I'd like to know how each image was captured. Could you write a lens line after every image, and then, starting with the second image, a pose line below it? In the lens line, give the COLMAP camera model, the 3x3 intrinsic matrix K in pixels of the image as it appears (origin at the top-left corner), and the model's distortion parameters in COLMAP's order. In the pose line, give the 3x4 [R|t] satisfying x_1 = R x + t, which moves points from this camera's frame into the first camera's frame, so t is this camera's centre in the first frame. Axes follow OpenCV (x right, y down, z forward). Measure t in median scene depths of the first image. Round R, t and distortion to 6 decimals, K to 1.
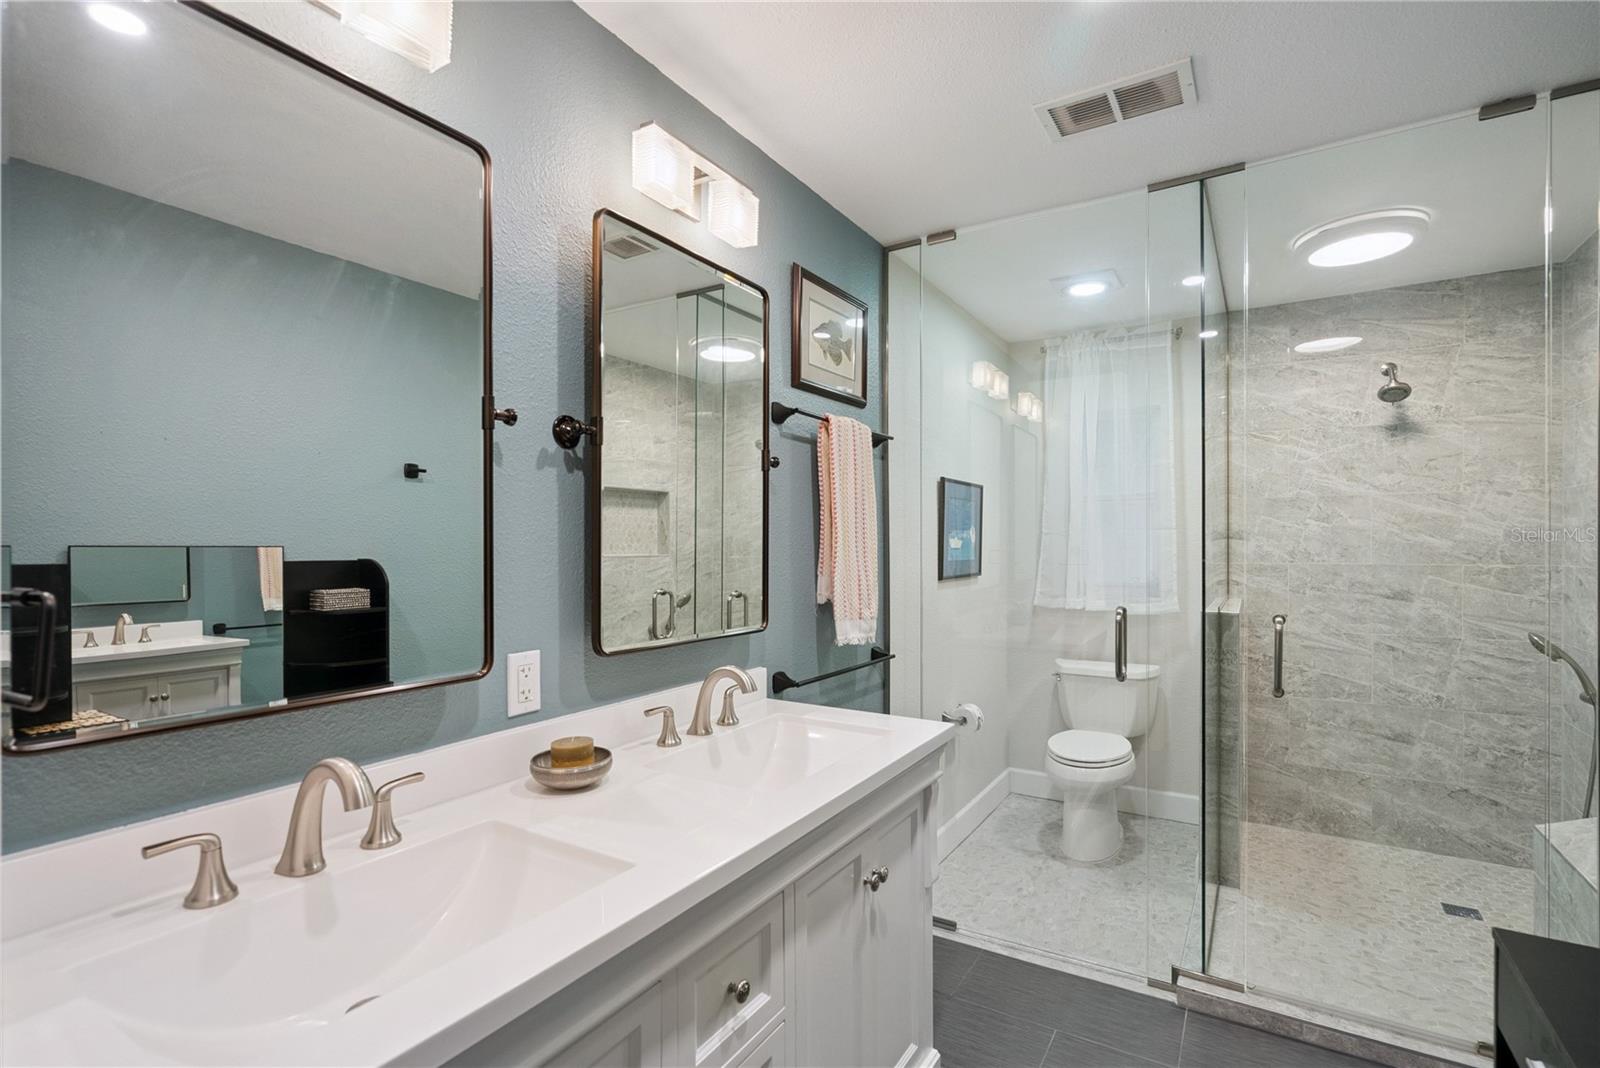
lens RADIAL K [[734.1, 0, 808.6], [0, 734.1, 546.9], [0, 0, 1]] dist [-0.008846, 0.004403]
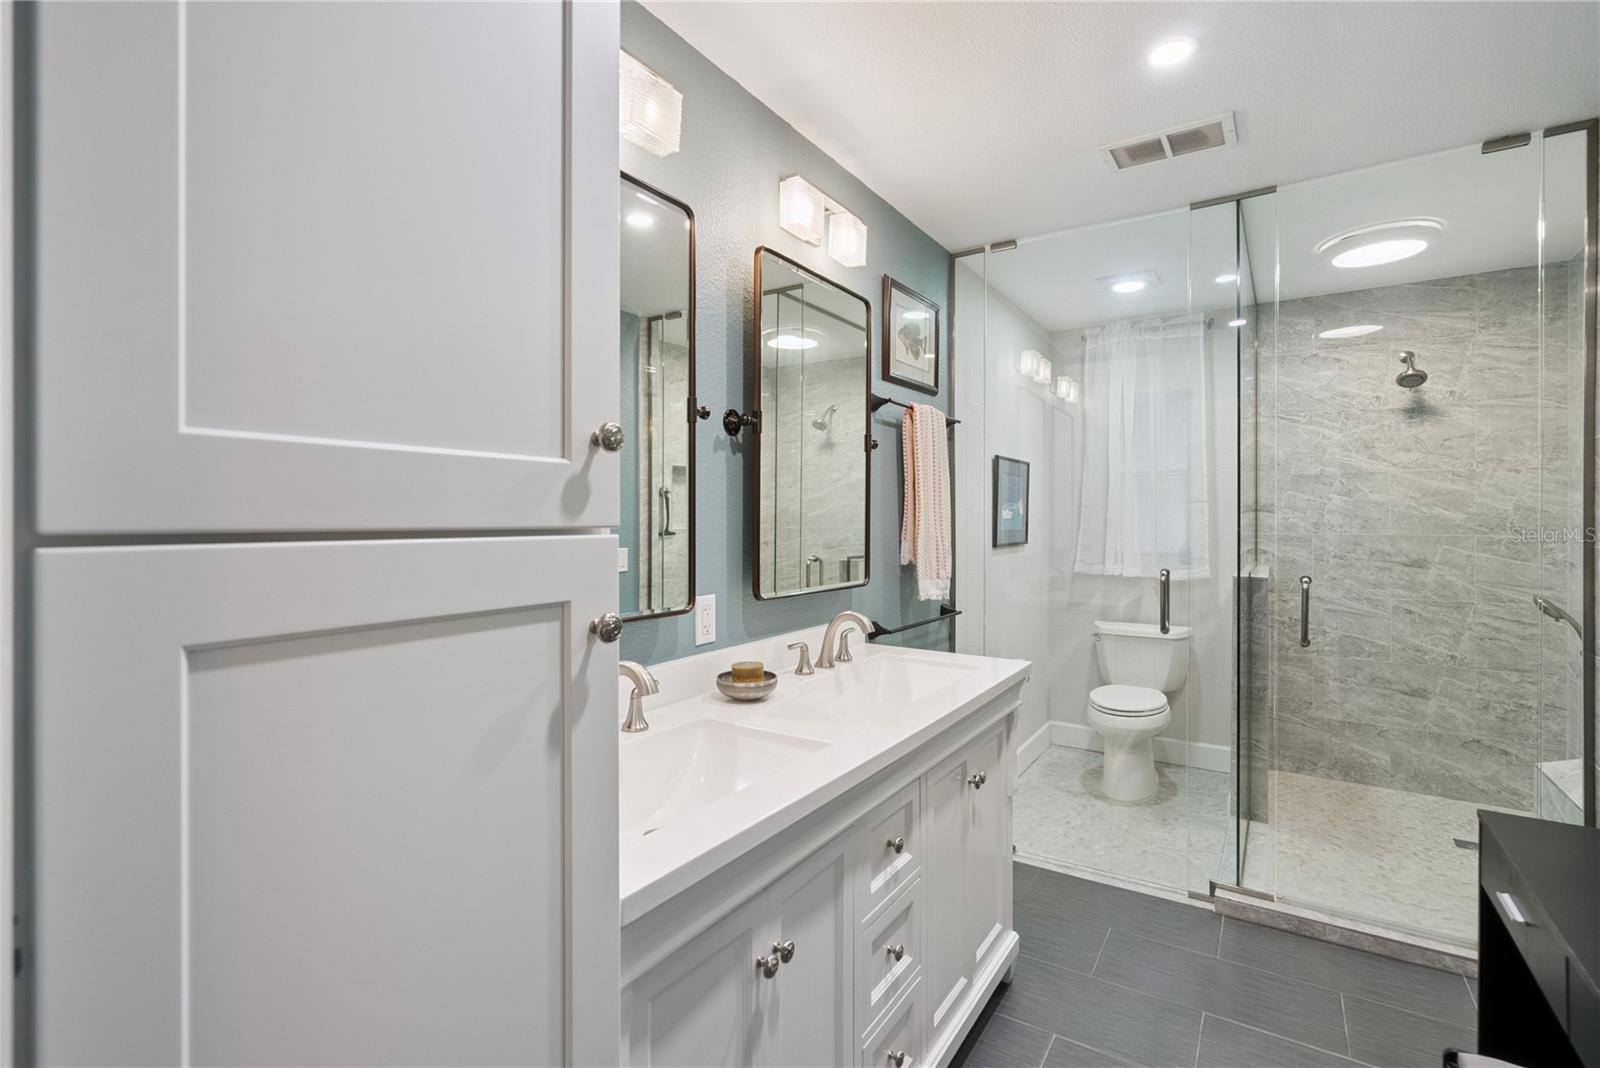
lens RADIAL K [[734.1, 0, 794.3], [0, 734.1, 518.9], [0, 0, 1]] dist [-0.008846, 0.004403]
pose [[0.999426, 0.003821, -0.033658, -0.102409], [-0.003899, 0.999990, -0.002242, 0.006638], [0.033649, 0.002371, 0.999431, -0.148439]]
